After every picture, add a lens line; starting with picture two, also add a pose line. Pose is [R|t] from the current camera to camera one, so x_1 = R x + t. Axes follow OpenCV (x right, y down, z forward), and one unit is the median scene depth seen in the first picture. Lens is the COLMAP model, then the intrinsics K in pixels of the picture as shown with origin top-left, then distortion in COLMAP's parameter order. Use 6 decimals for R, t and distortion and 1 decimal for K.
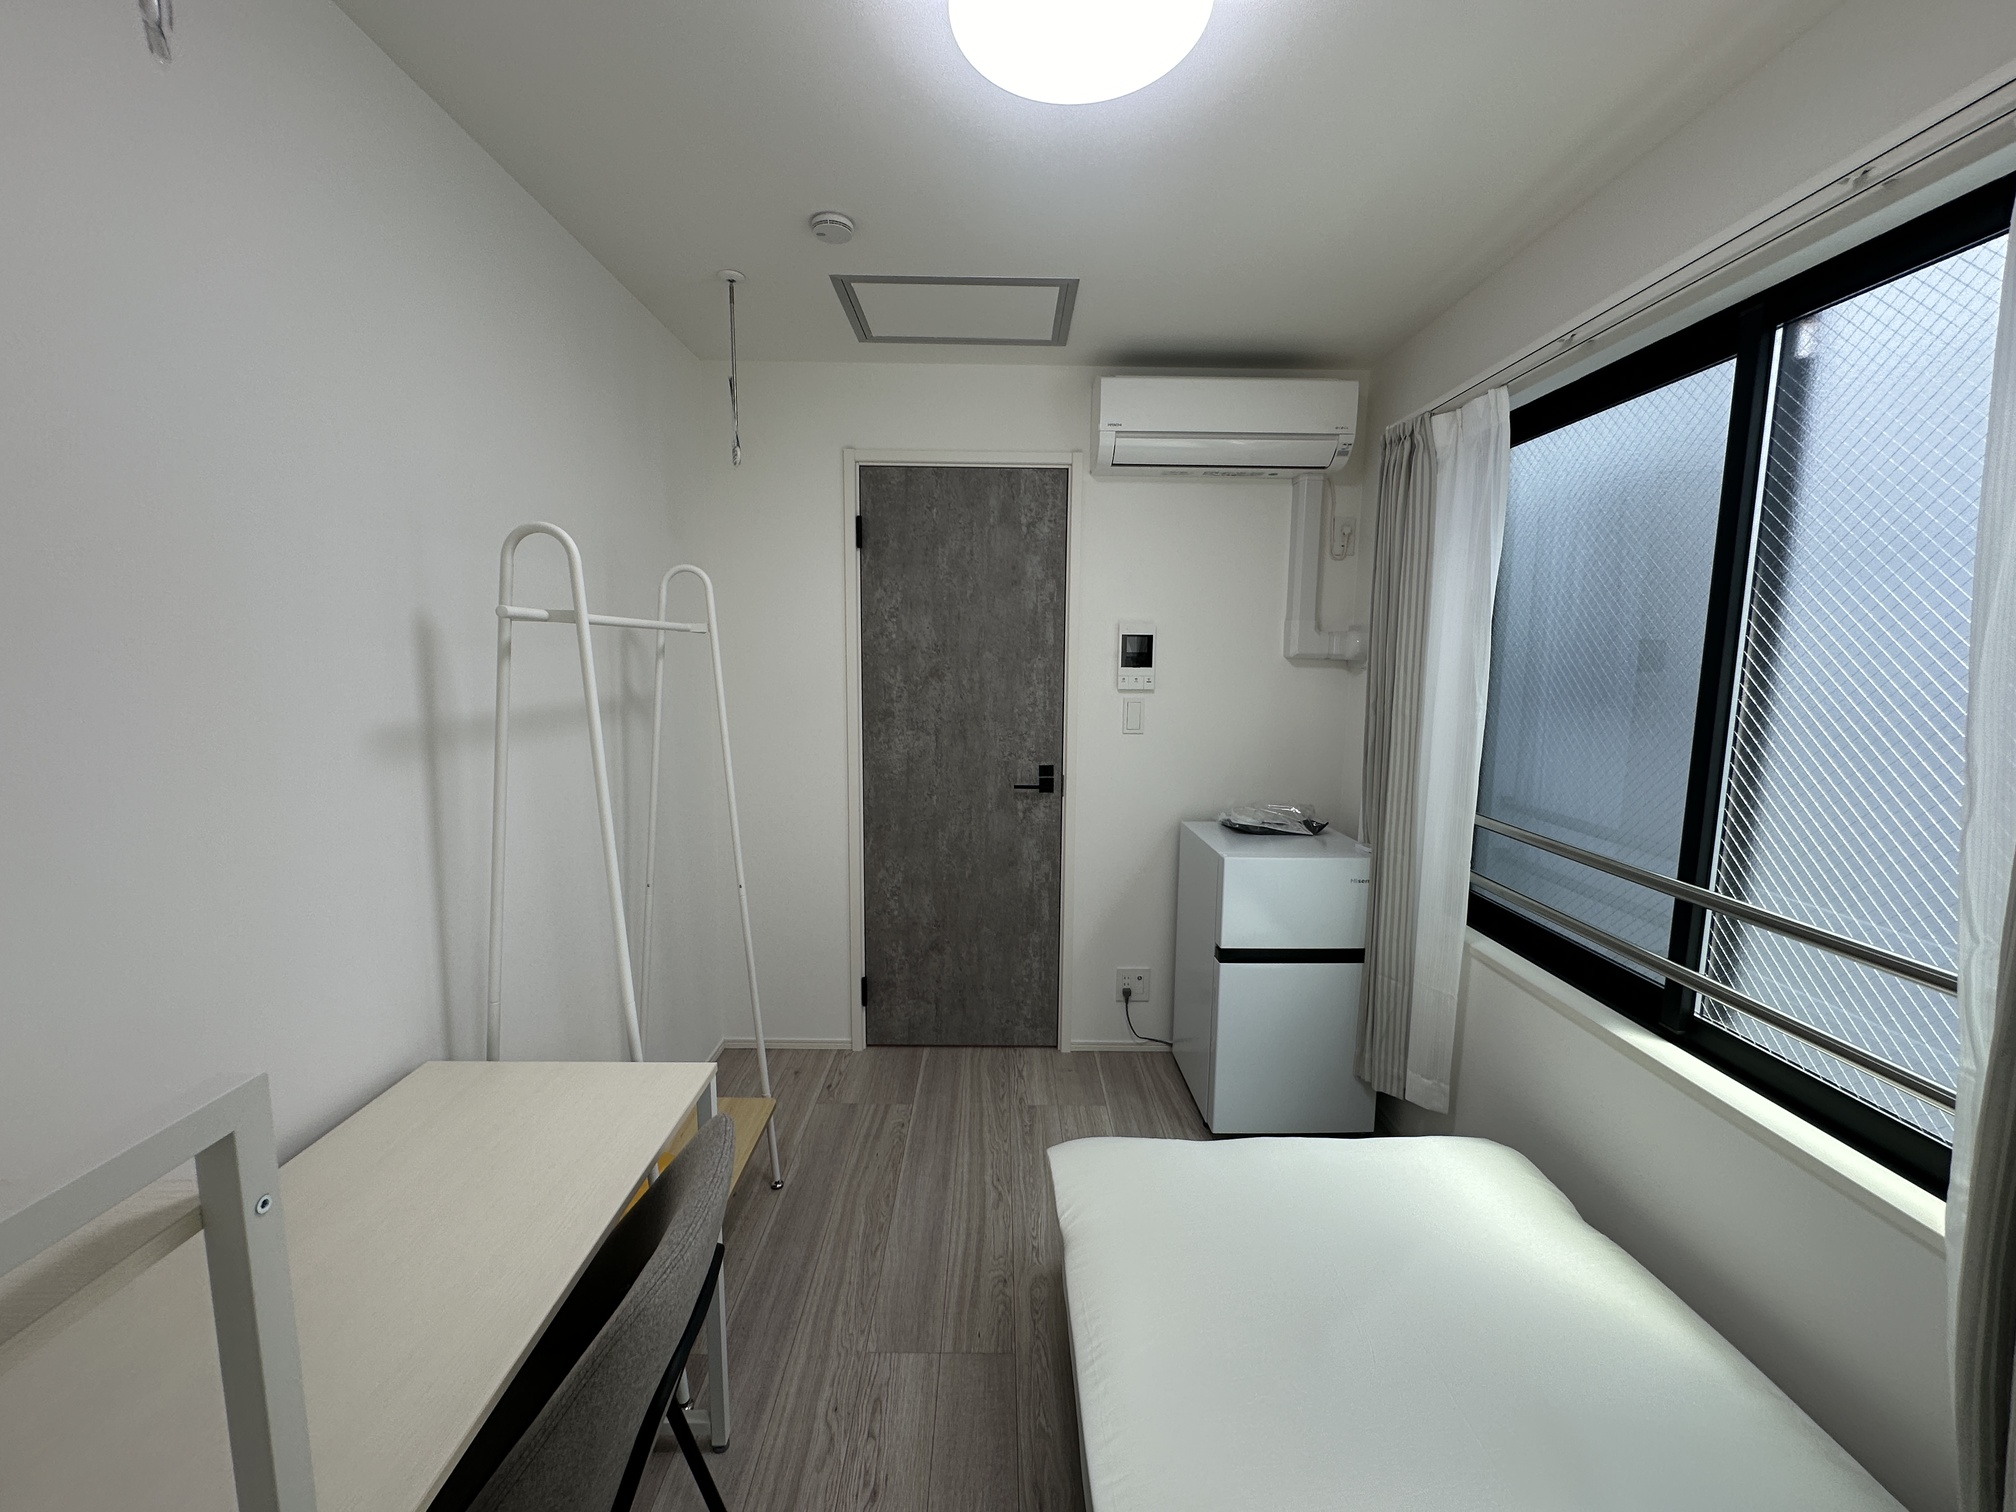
lens RADIAL K [[803.9, 0, 1005.3], [0, 803.9, 752.1], [0, 0, 1]] dist [-0.002578, 0.000391]
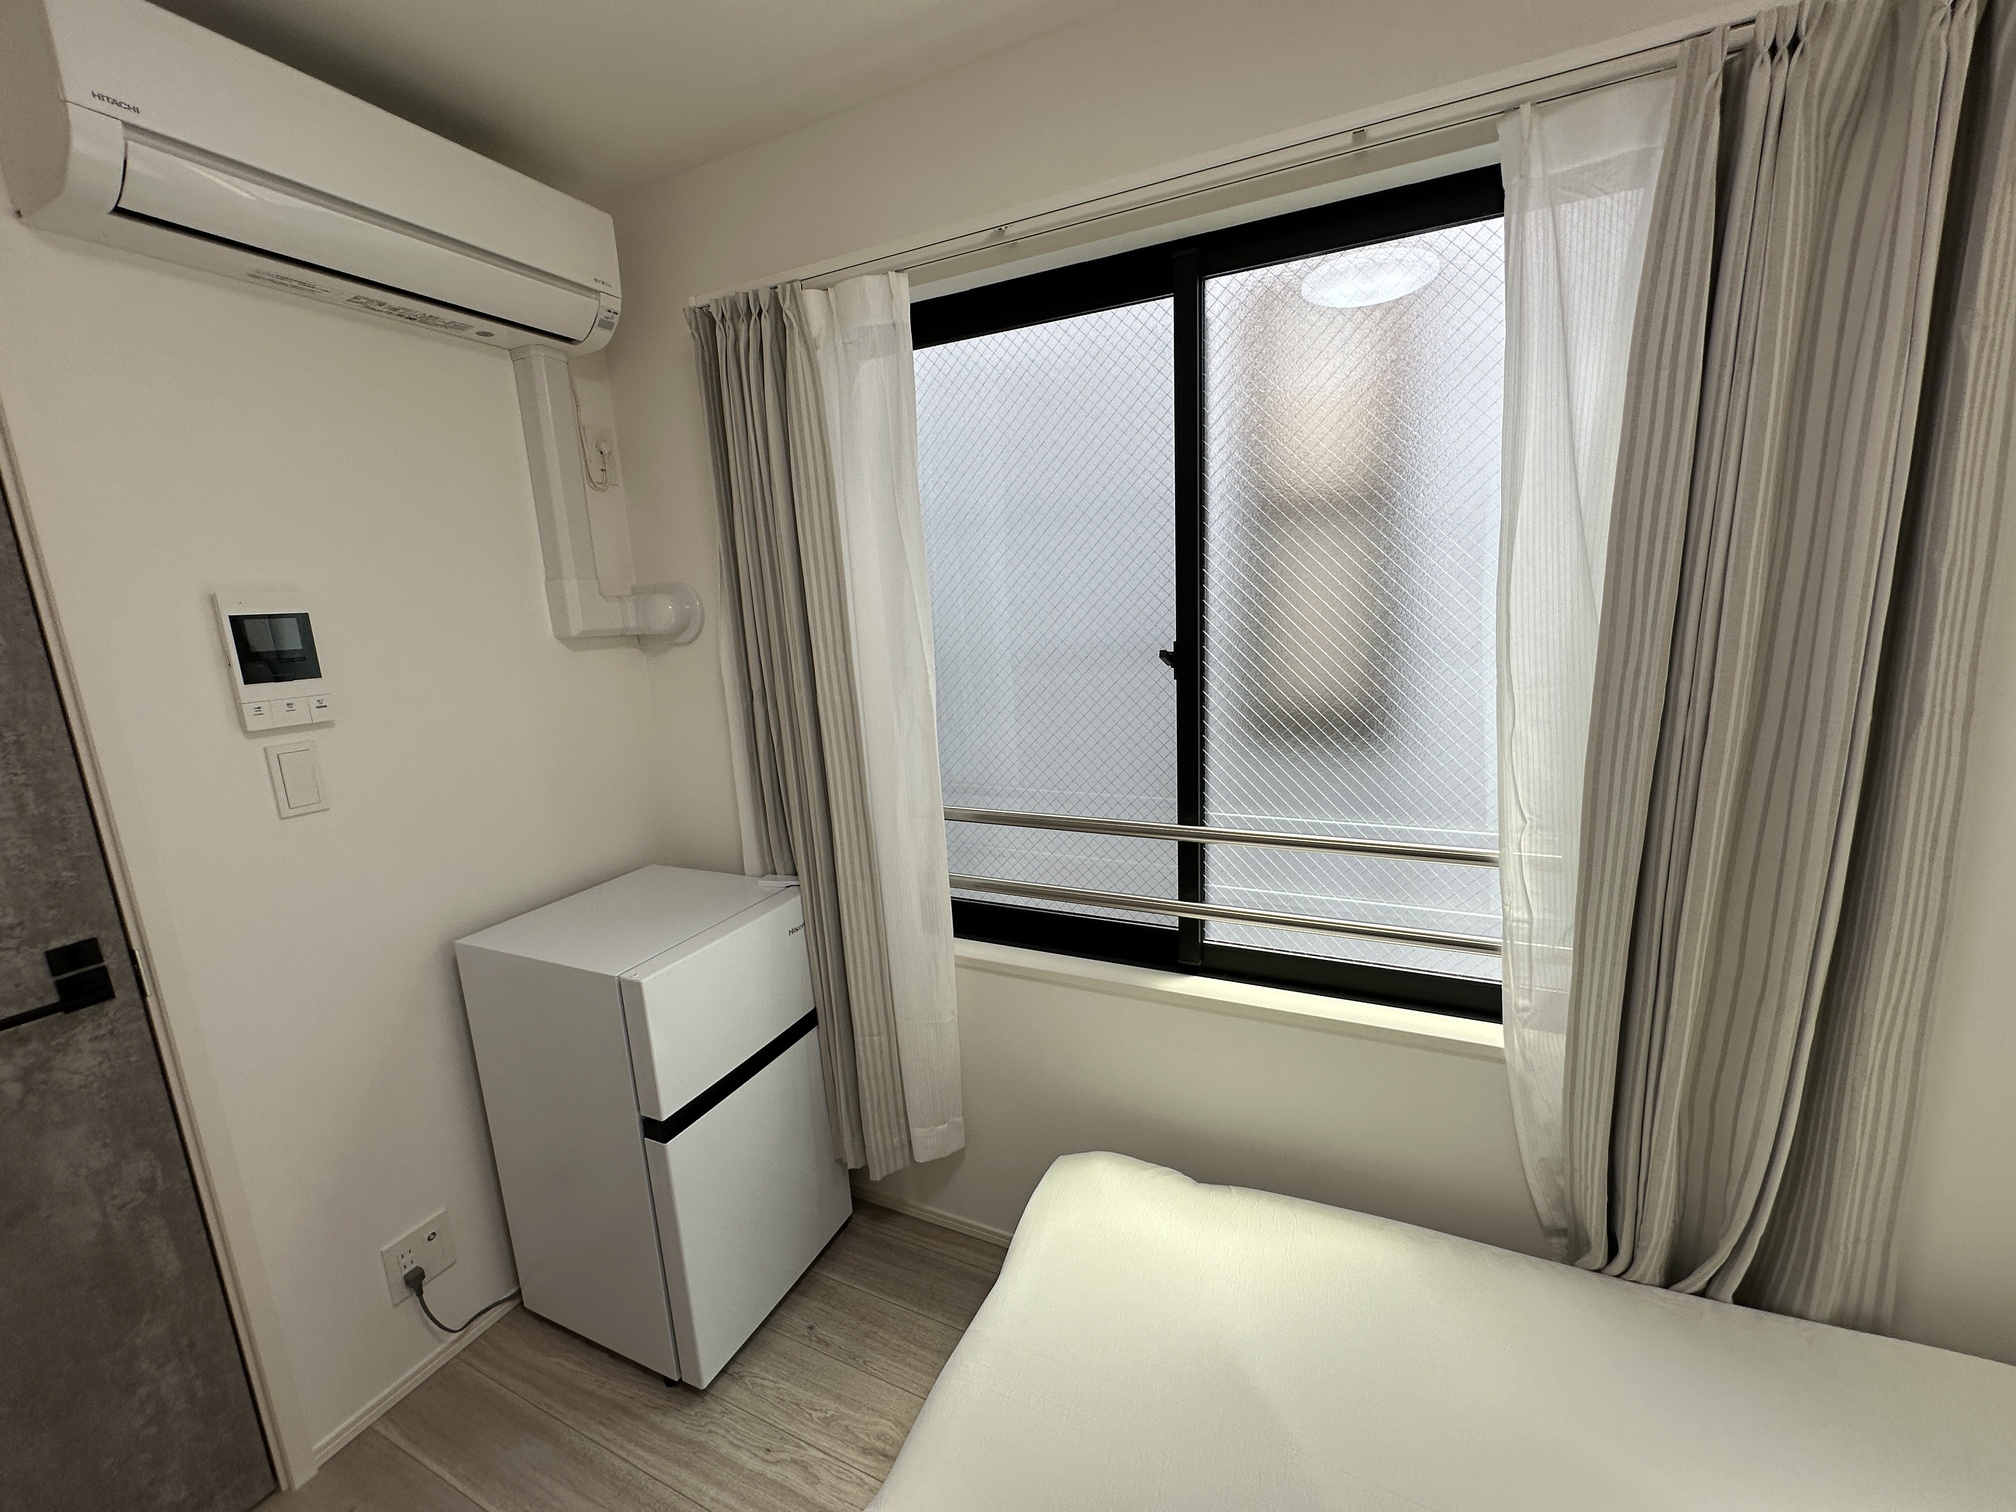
lens RADIAL K [[803.9, 0, 1010.1], [0, 803.9, 753.1], [0, 0, 1]] dist [-0.002578, 0.000391]
pose [[0.444010, -0.202672, 0.872800, -0.106102], [0.161523, 0.976230, 0.144519, -0.088319], [-0.881343, 0.076809, 0.466192, 0.548907]]
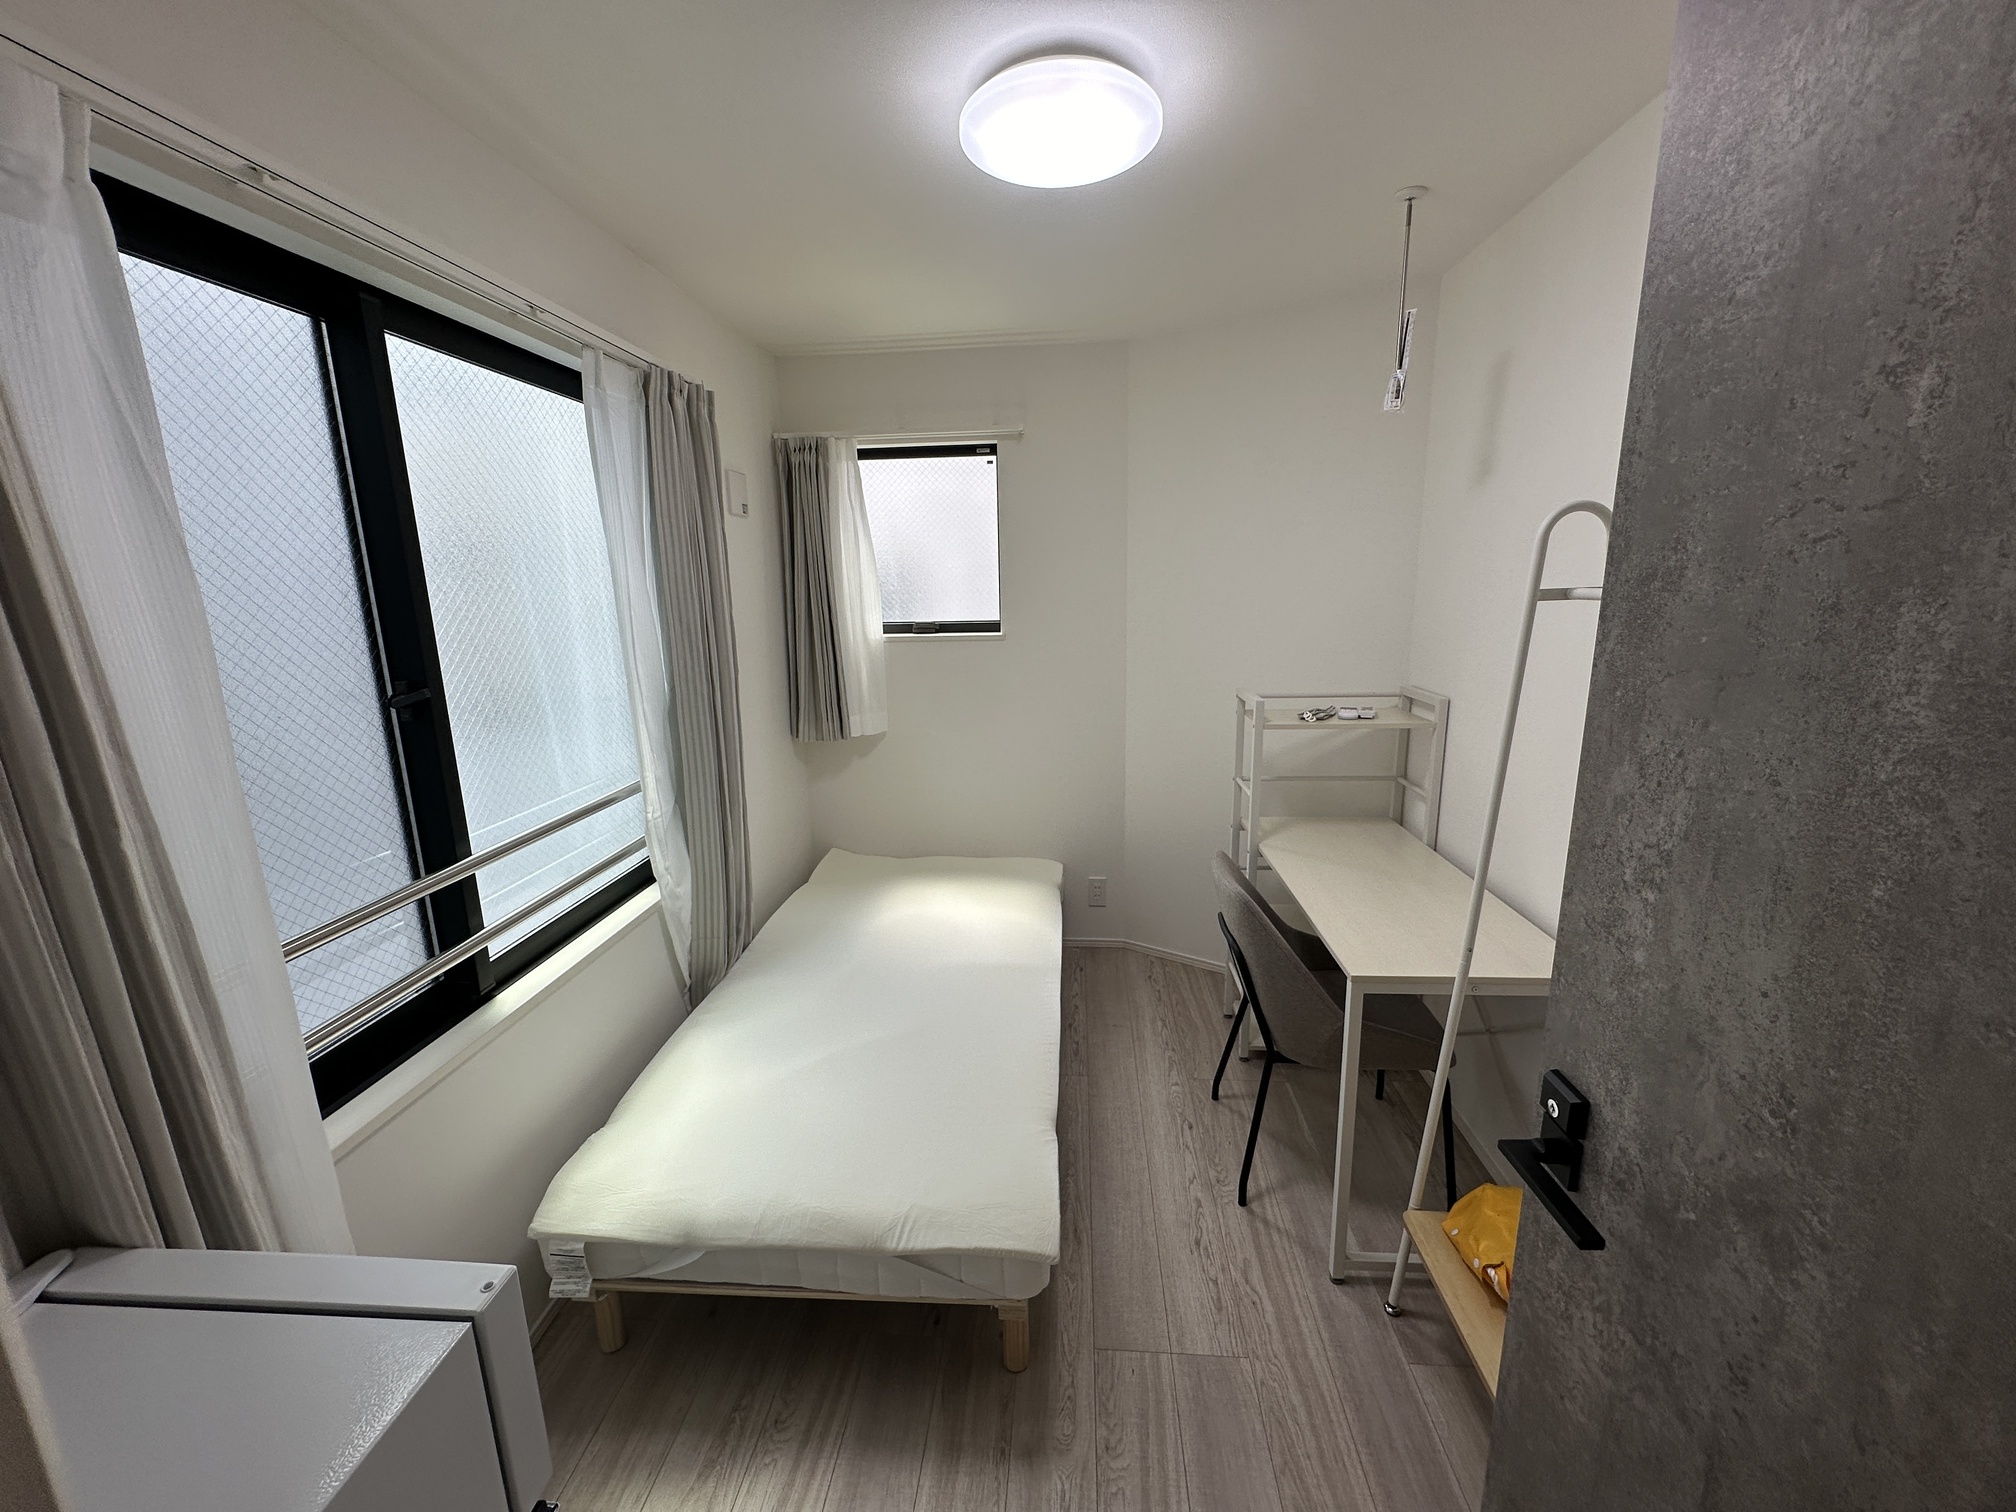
lens RADIAL K [[803.9, 0, 1014.6], [0, 803.9, 752.7], [0, 0, 1]] dist [-0.002578, 0.000391]
pose [[-0.996303, -0.006961, 0.085629, 0.025597], [0.021355, 0.945362, 0.325323, -0.220778], [-0.083215, 0.325949, -0.941718, 1.410422]]
